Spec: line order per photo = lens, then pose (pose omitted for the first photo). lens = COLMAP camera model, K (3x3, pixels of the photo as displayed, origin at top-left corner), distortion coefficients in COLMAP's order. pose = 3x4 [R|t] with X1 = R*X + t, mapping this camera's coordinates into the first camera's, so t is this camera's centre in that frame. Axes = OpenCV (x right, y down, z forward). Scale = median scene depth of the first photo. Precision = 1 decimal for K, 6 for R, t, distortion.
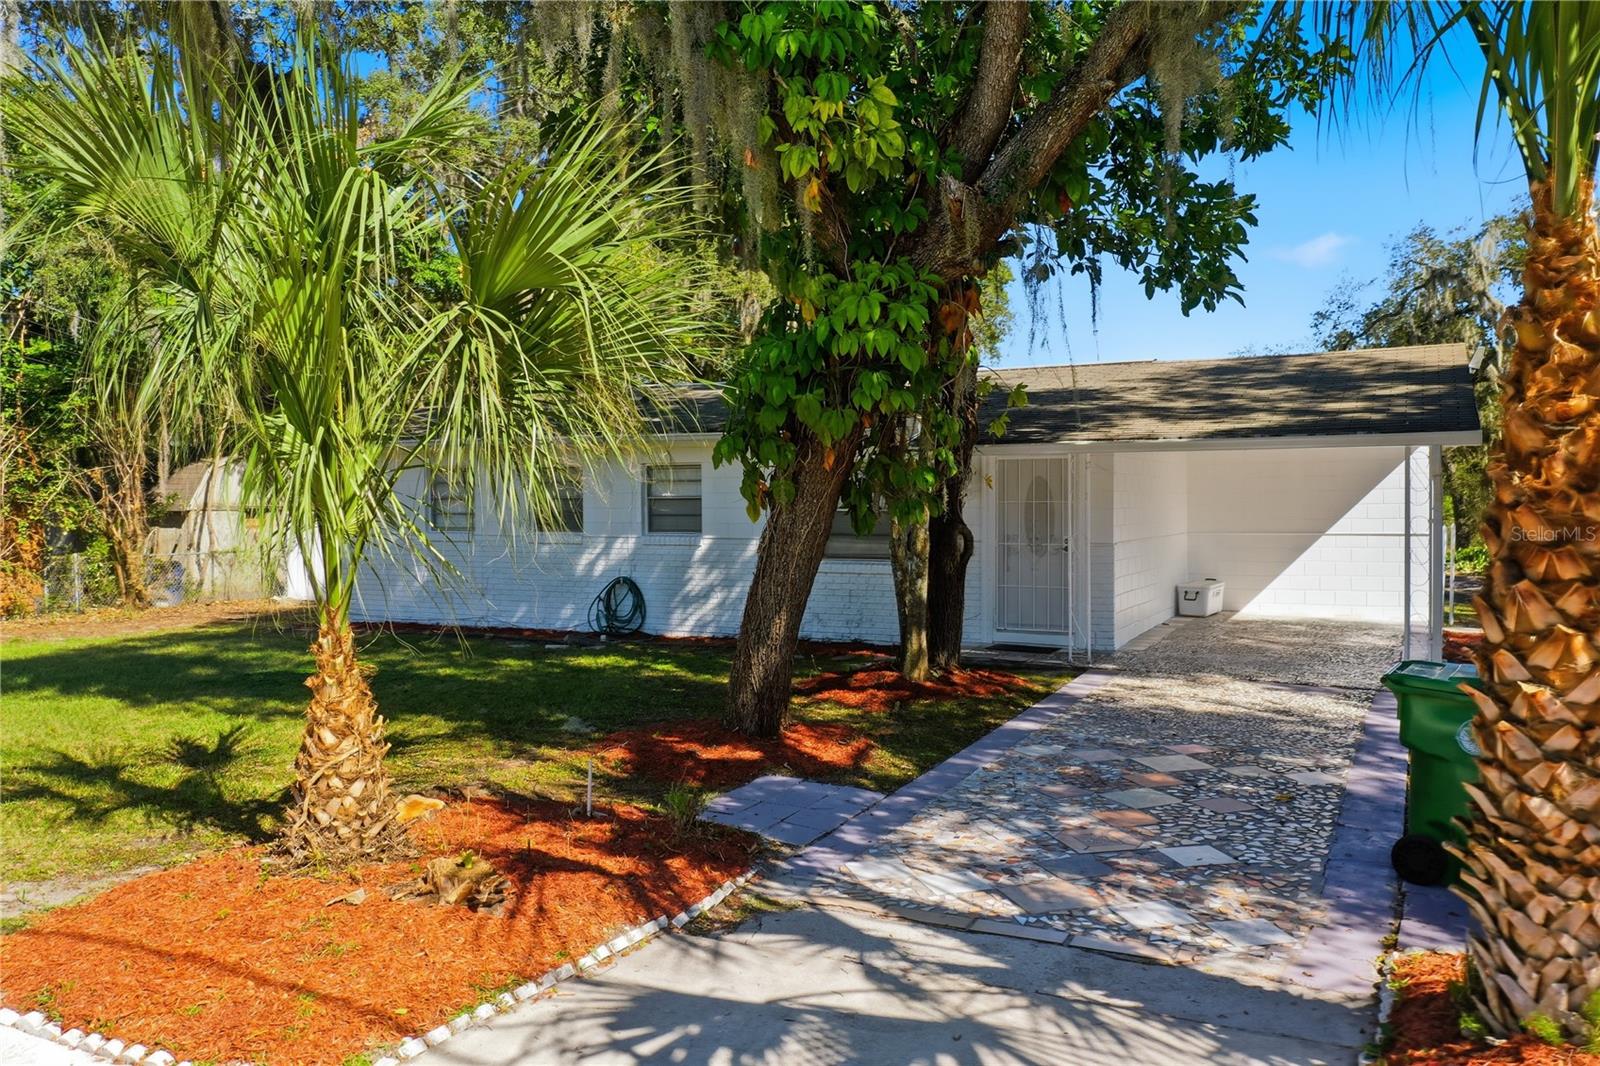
lens RADIAL K [[1262.1, 0, 800.0], [0, 1262.1, 533.0], [0, 0, 1]] dist [-0.001794, 0.001901]
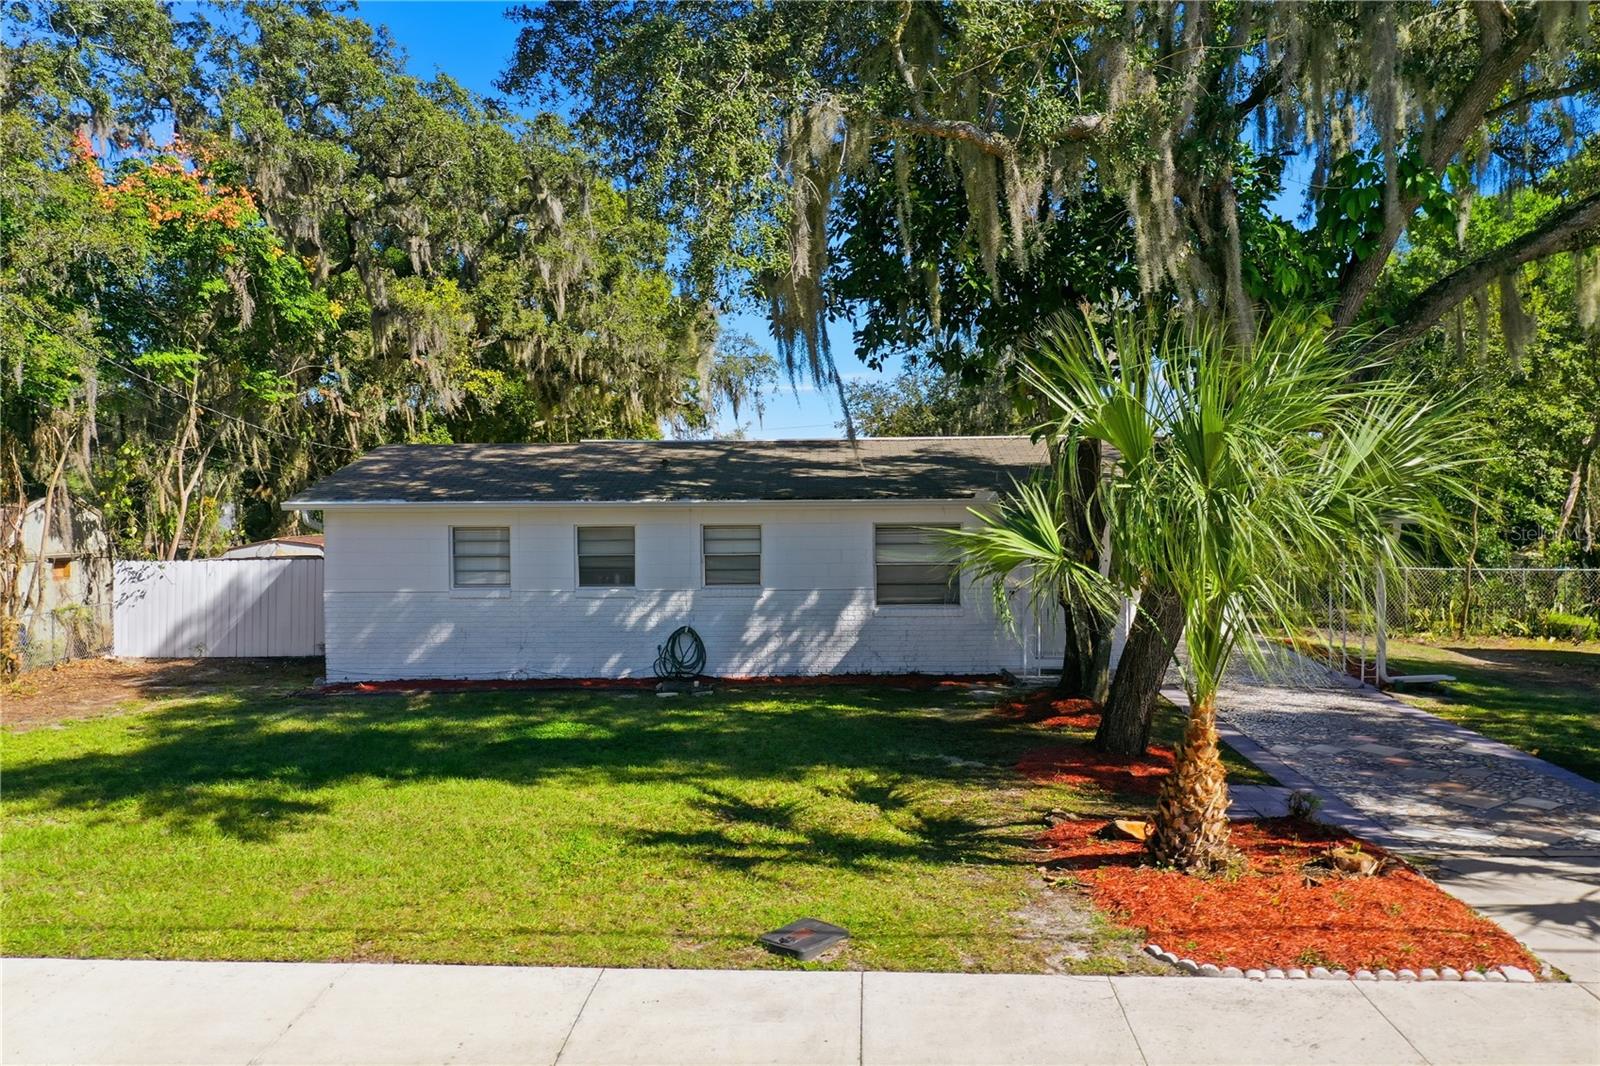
lens RADIAL K [[1262.1, 0, 800.0], [0, 1262.1, 533.0], [0, 0, 1]] dist [-0.001794, 0.001901]
pose [[0.910608, -0.016755, 0.412932, -1.311024], [0.017094, 0.999850, 0.002873, -0.126924], [-0.412918, 0.004442, 0.910757, -0.118021]]
